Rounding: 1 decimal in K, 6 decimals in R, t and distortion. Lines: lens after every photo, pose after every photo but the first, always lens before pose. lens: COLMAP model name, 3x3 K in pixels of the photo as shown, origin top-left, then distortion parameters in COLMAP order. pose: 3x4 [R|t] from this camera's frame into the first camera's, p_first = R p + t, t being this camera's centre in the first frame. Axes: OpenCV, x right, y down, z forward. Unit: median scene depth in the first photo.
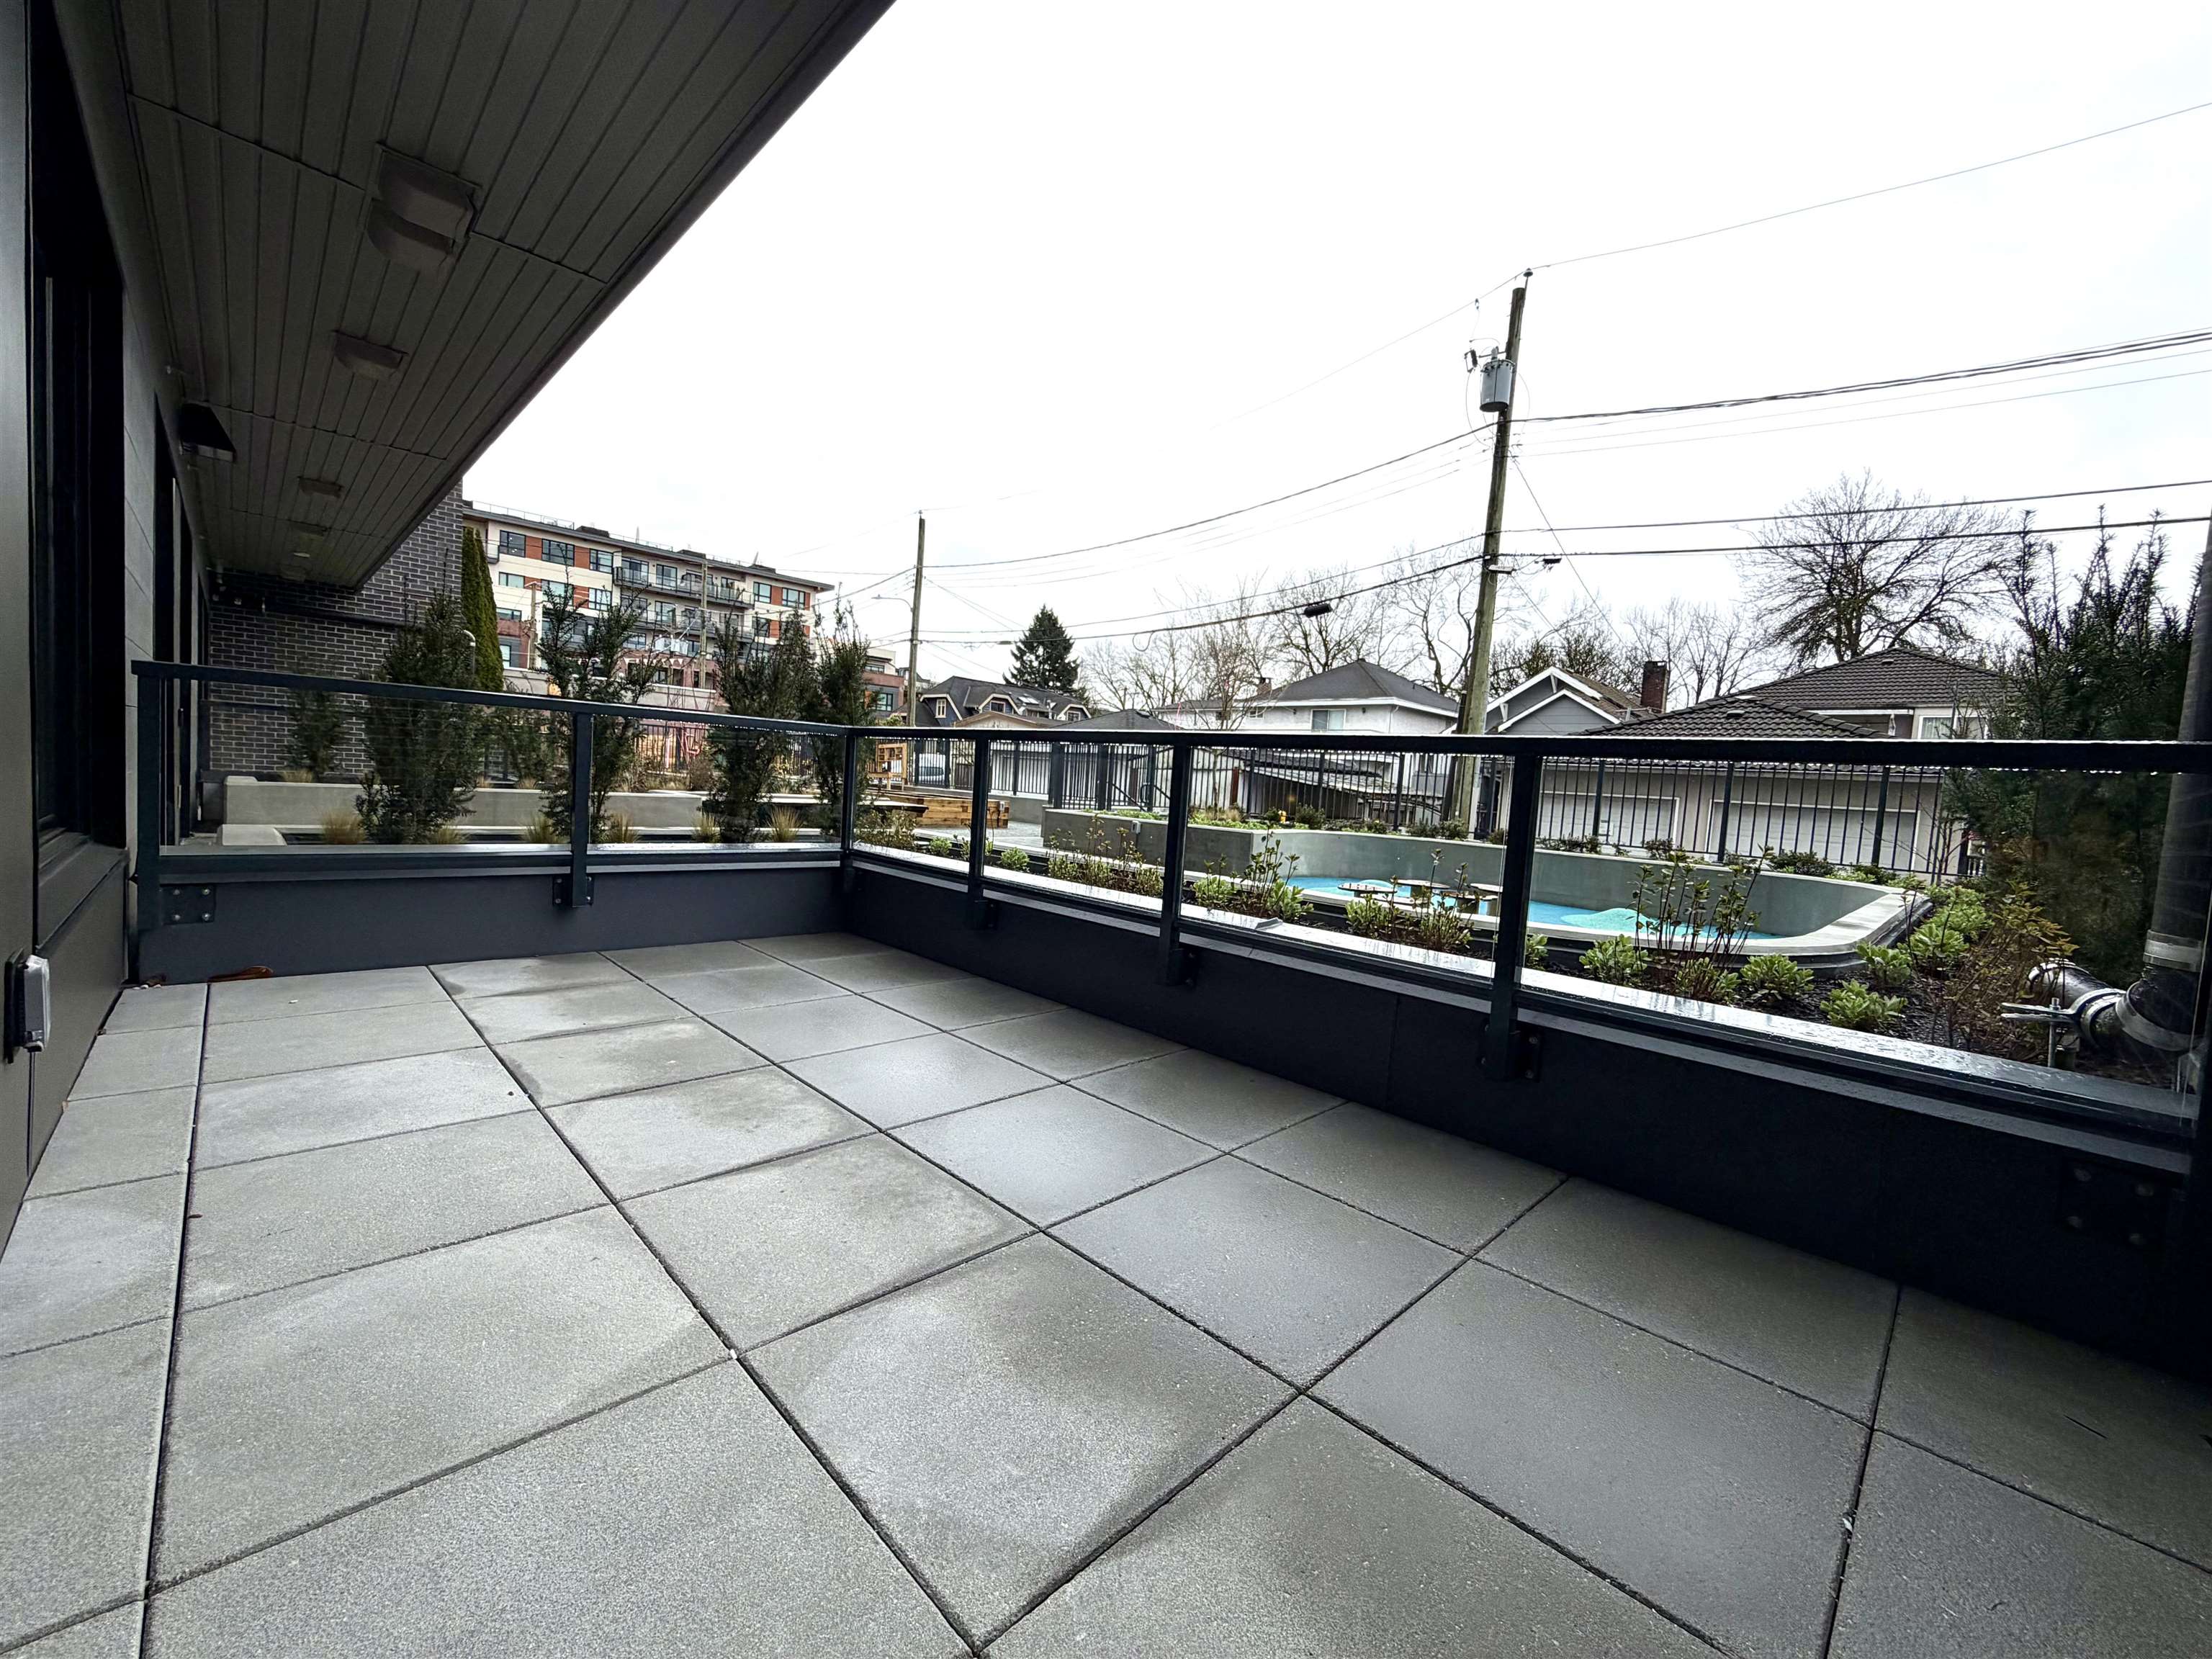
lens RADIAL K [[876.9, 0, 1108.5], [0, 876.9, 839.9], [0, 0, 1]] dist [-0.001182, -0.000002]
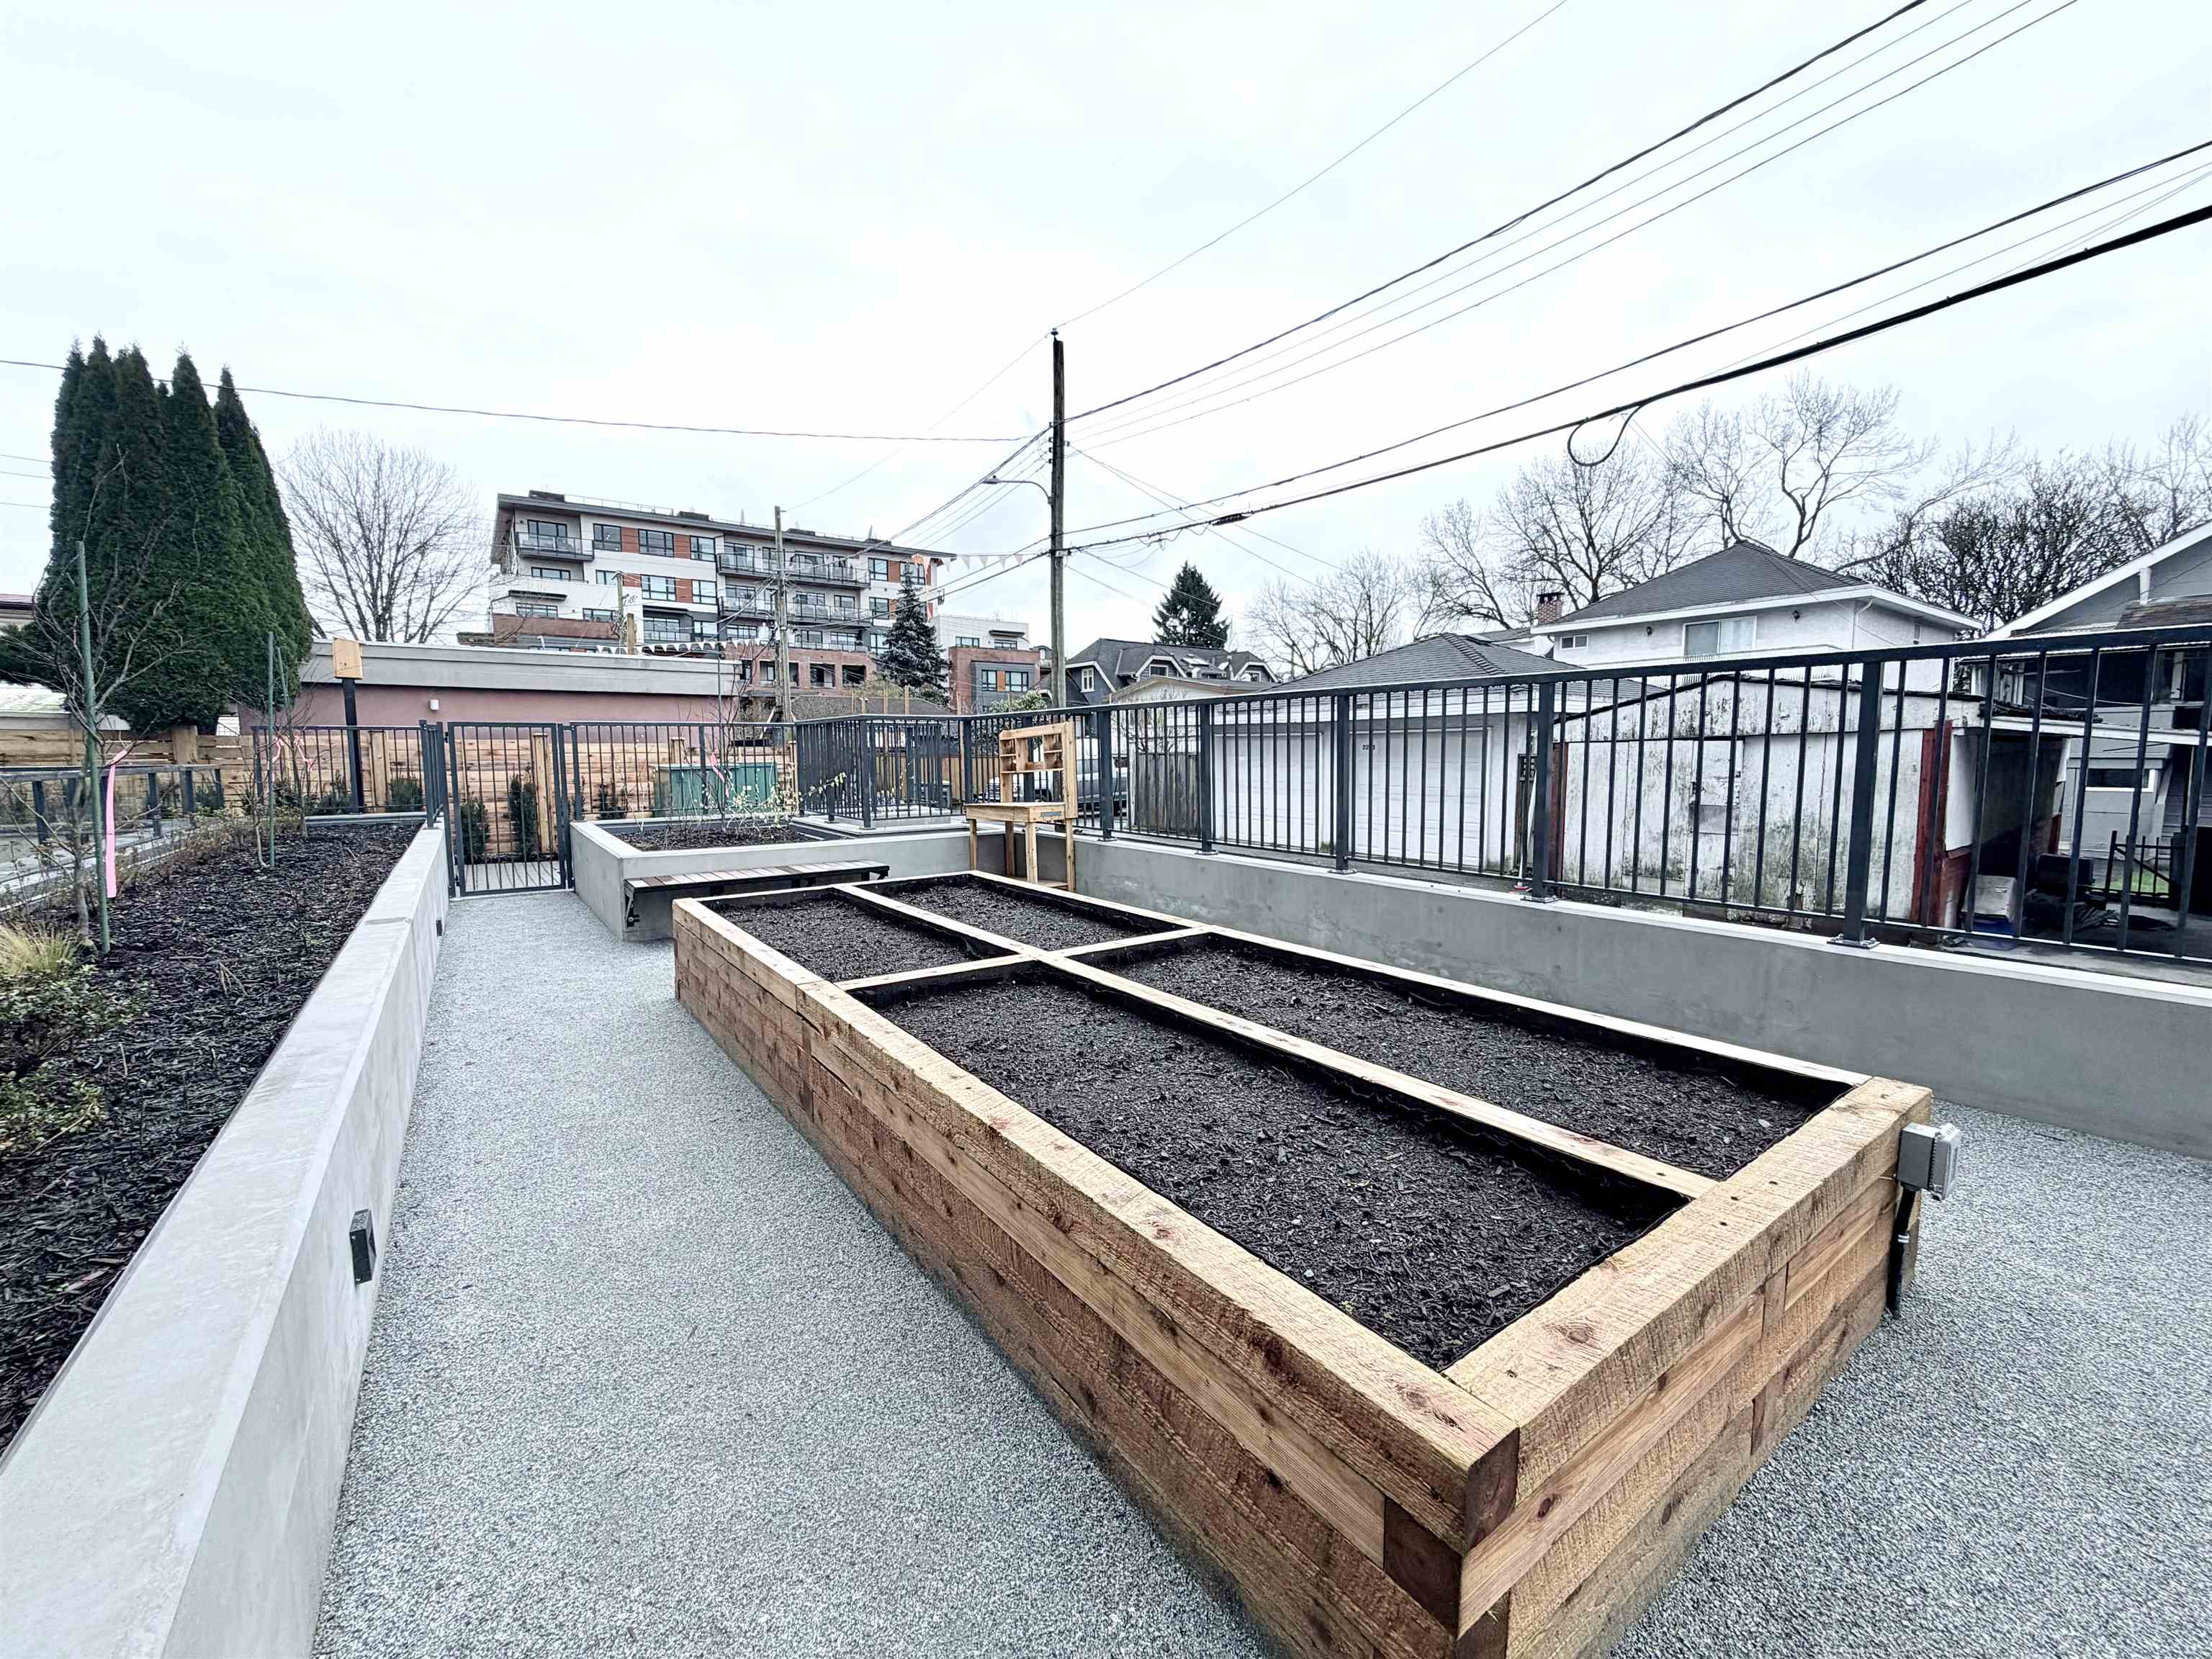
lens RADIAL K [[876.9, 0, 1100.0], [0, 876.9, 821.8], [0, 0, 1]] dist [-0.001182, -0.000002]
pose [[0.984091, -0.055832, -0.168667, -0.046530], [0.057194, 0.998358, 0.003223, -0.020510], [0.168210, -0.012818, 0.985668, 0.189014]]
